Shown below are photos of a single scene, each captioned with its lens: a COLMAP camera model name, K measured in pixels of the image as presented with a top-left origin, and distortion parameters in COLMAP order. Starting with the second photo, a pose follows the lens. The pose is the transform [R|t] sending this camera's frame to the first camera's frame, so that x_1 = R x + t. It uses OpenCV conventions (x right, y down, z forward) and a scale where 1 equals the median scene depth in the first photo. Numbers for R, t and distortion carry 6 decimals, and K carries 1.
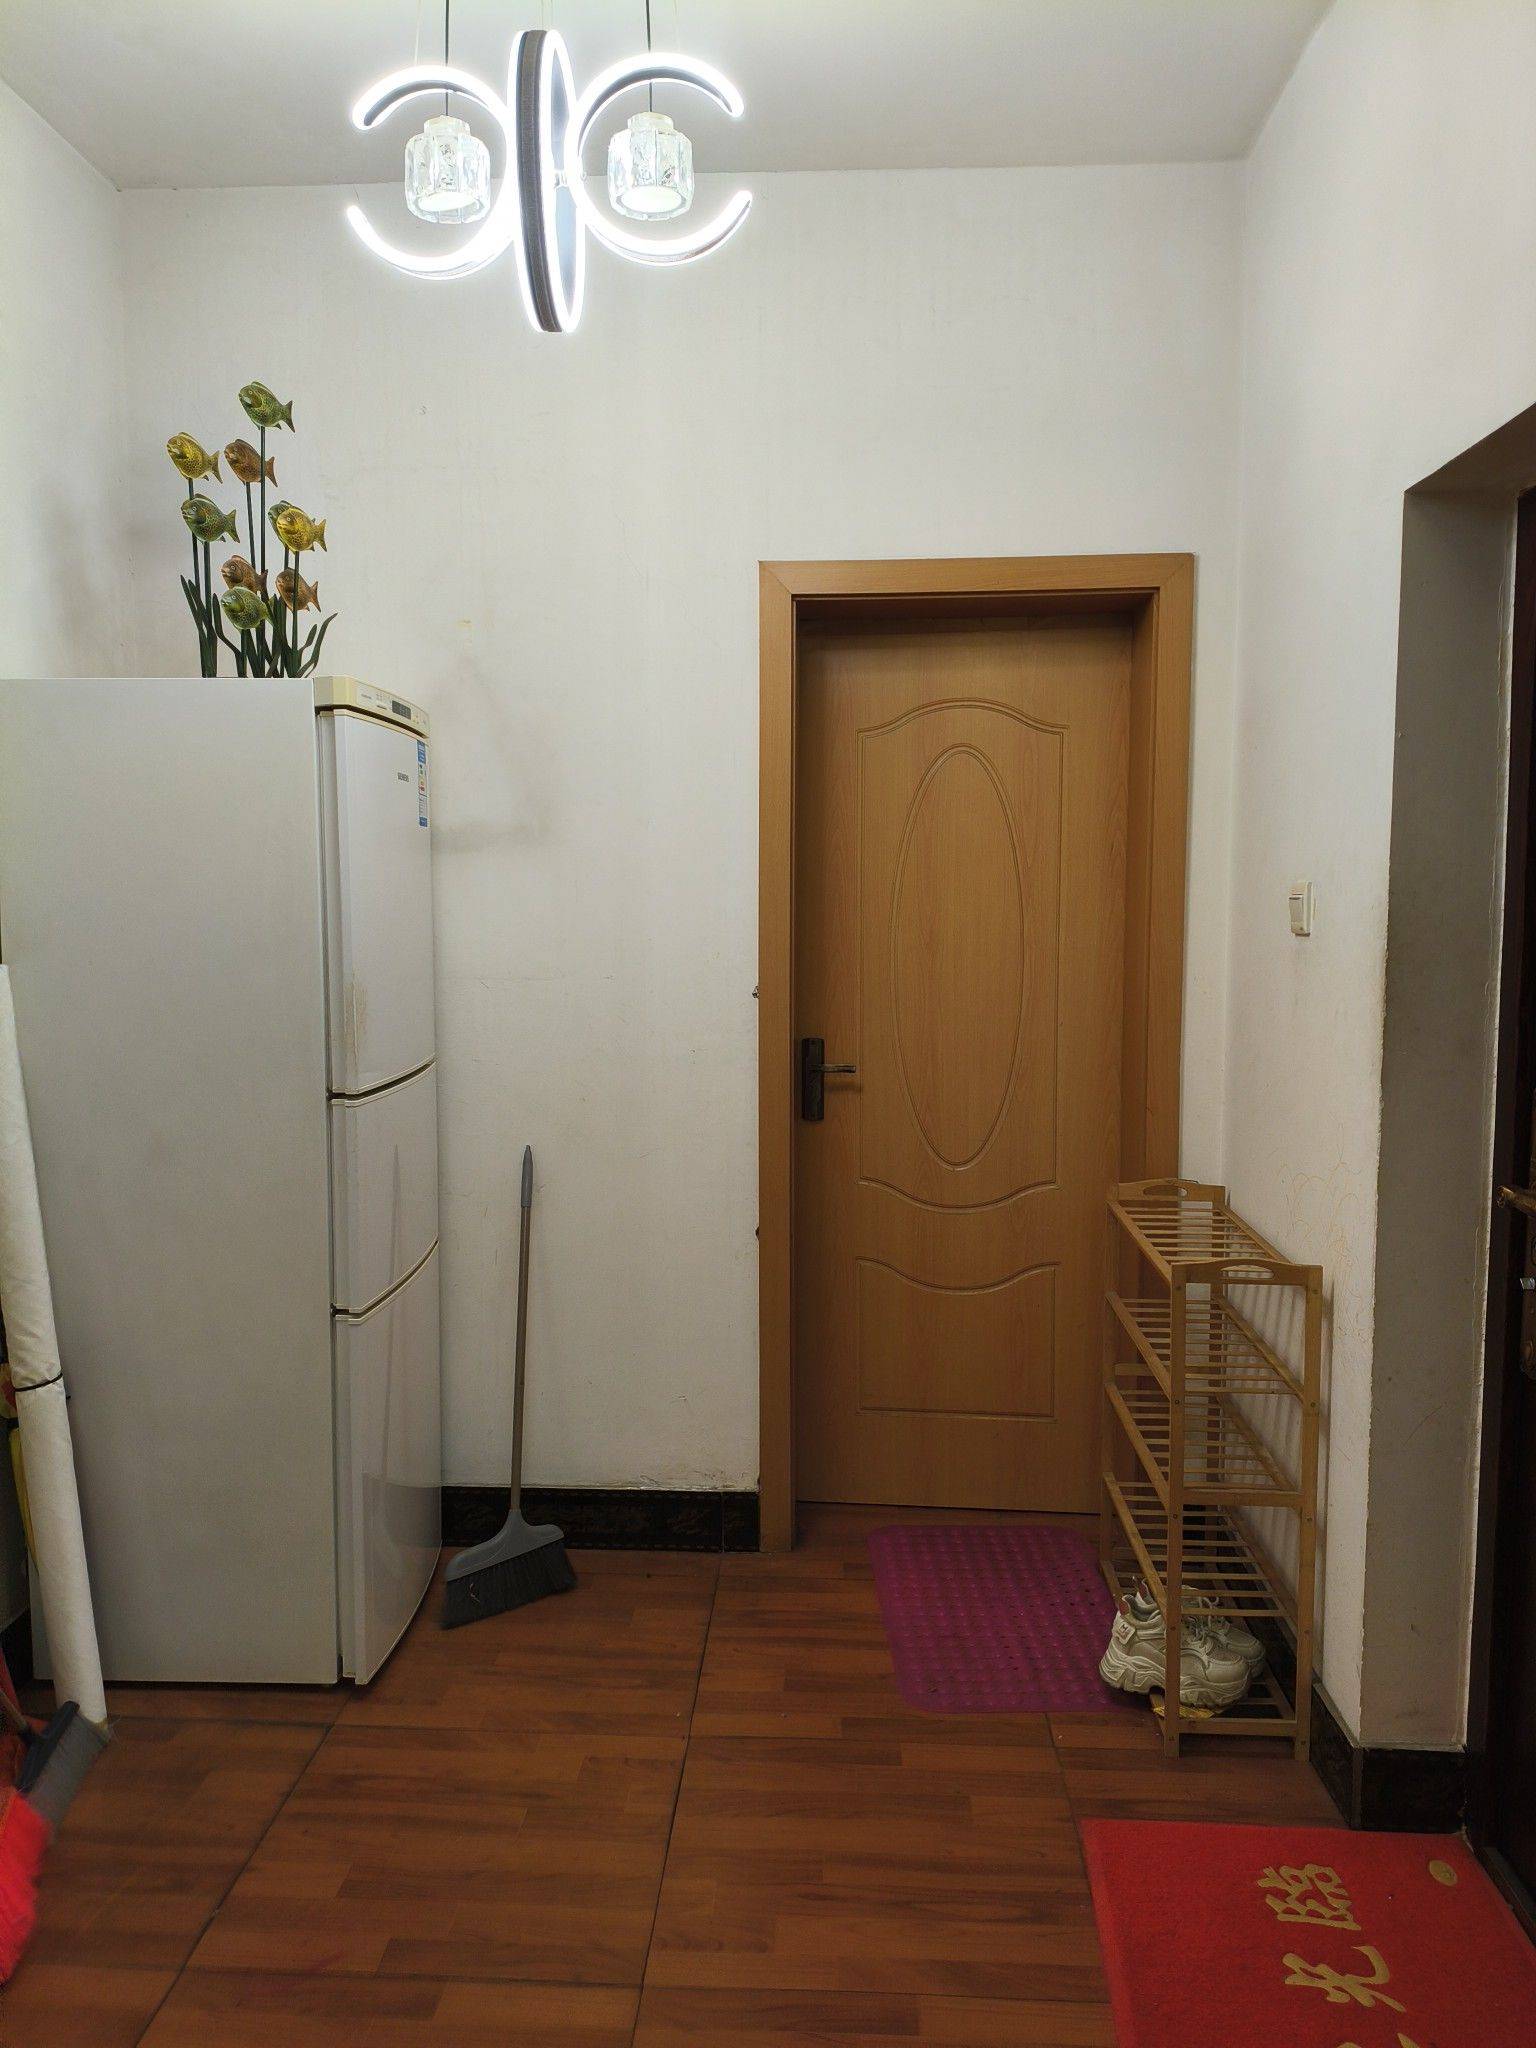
lens RADIAL K [[1596.6, 0, 768.0], [0, 1596.6, 1024.0], [0, 0, 1]] dist [-0.034616, 0.004784]
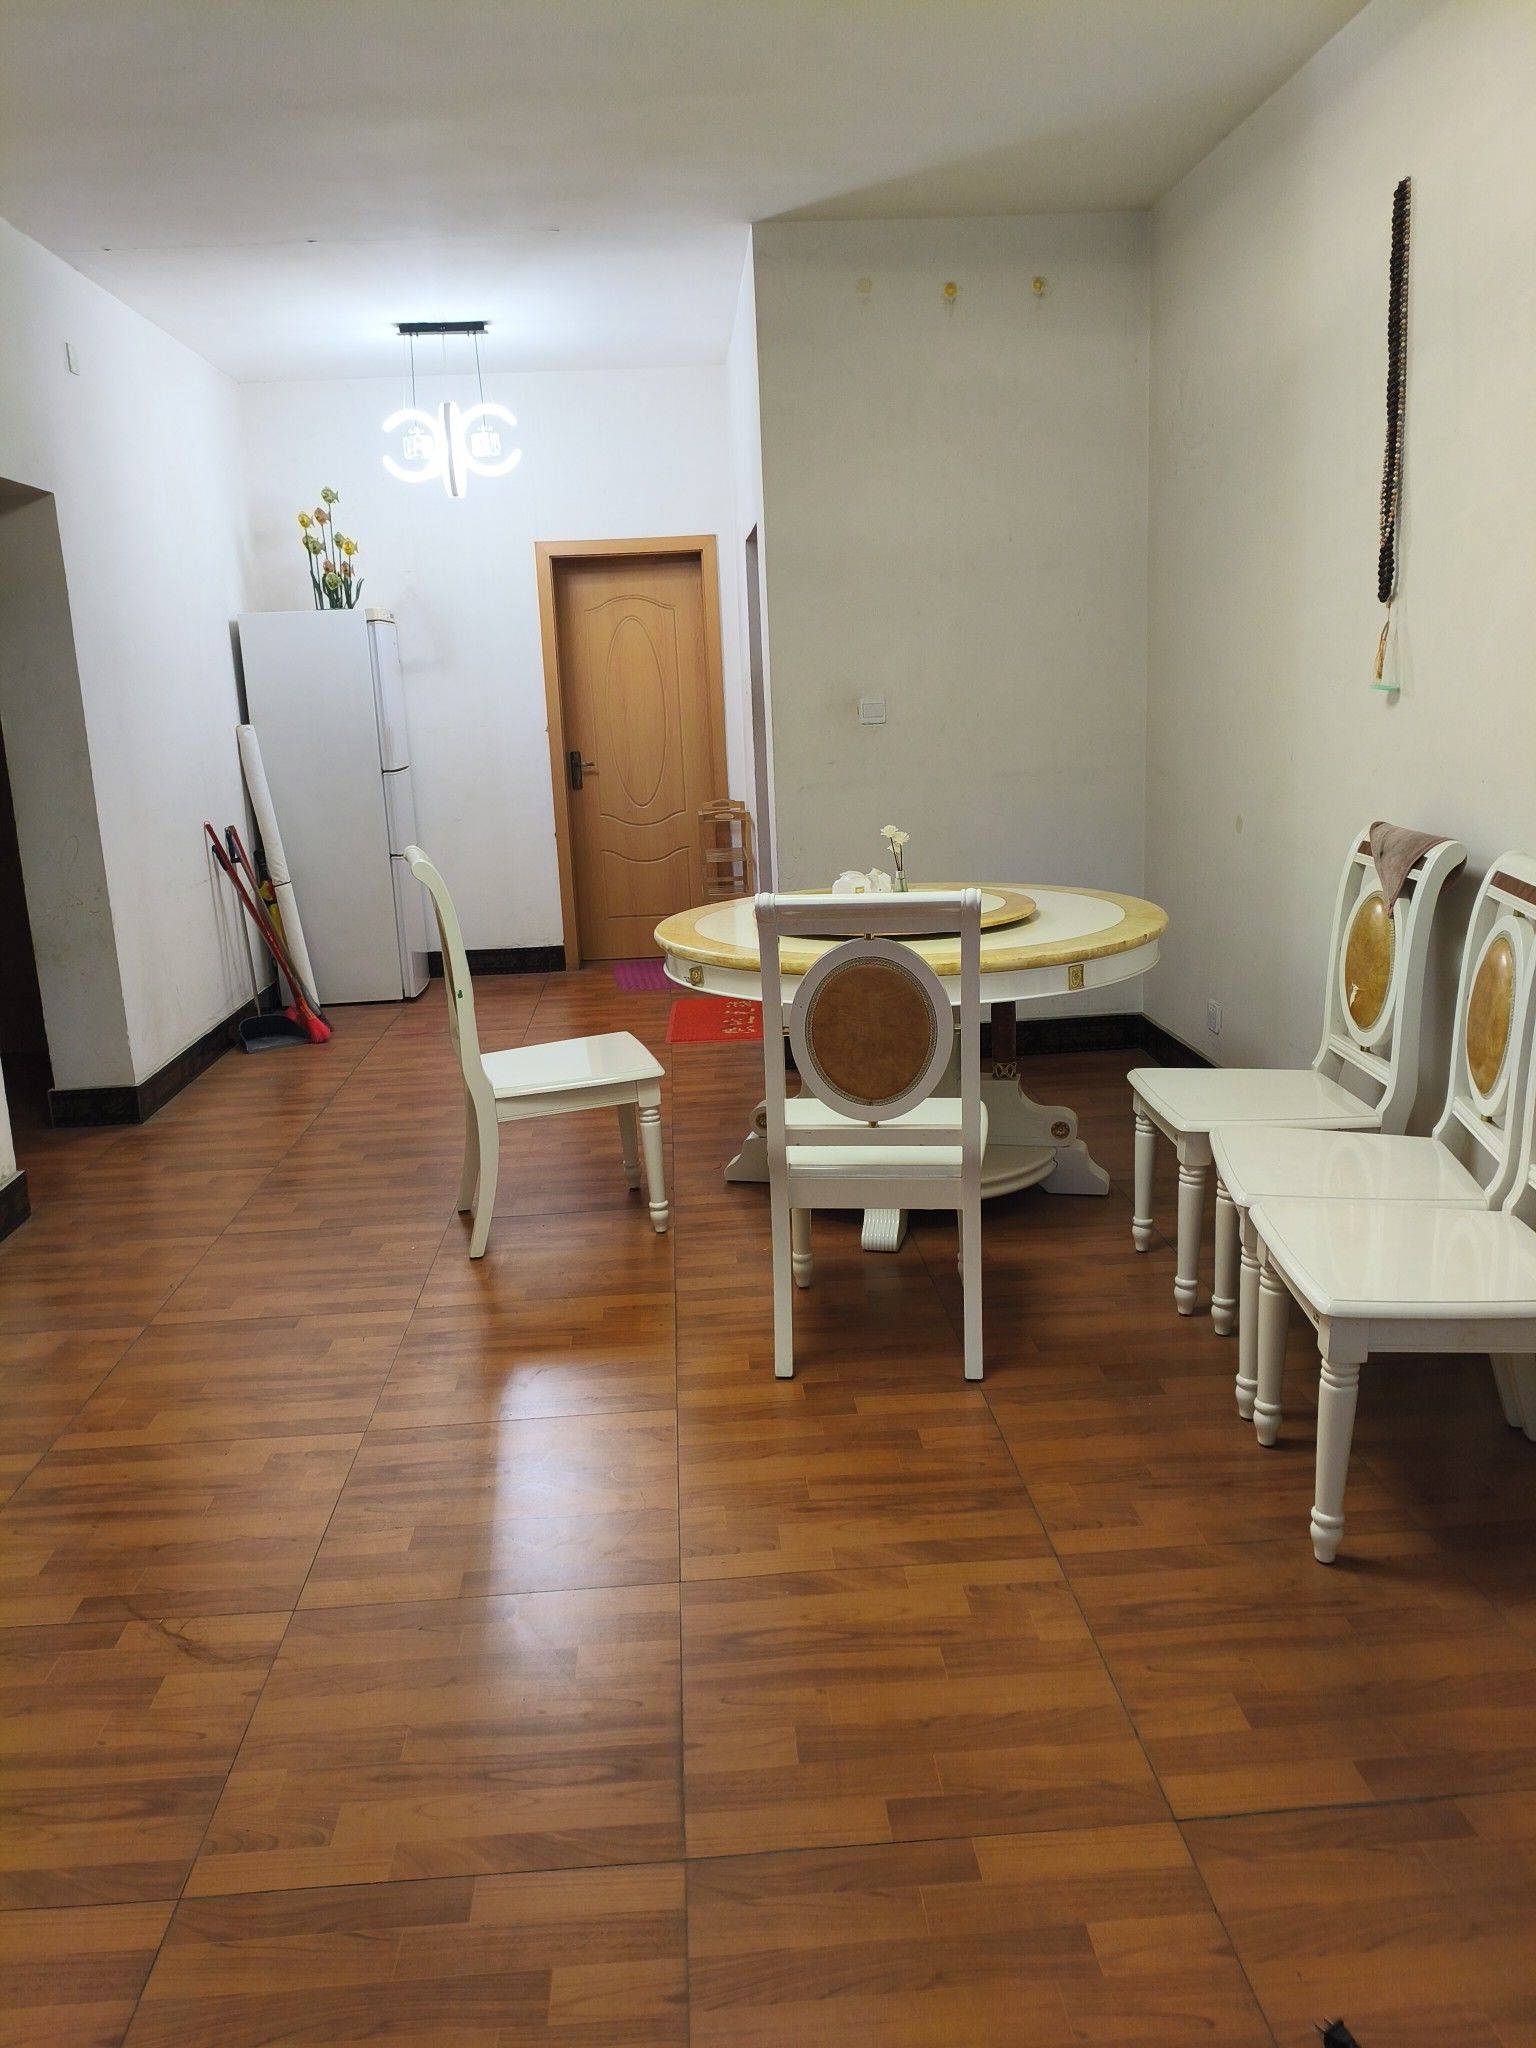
lens RADIAL K [[1503.6, 0, 768.0], [0, 1503.6, 1024.0], [0, 0, 1]] dist [0.001141, 0.000748]
pose [[0.991788, -0.068706, 0.107868, 0.054710], [0.053476, 0.988956, 0.138224, 0.140149], [-0.116174, -0.131321, 0.984509, -1.479787]]
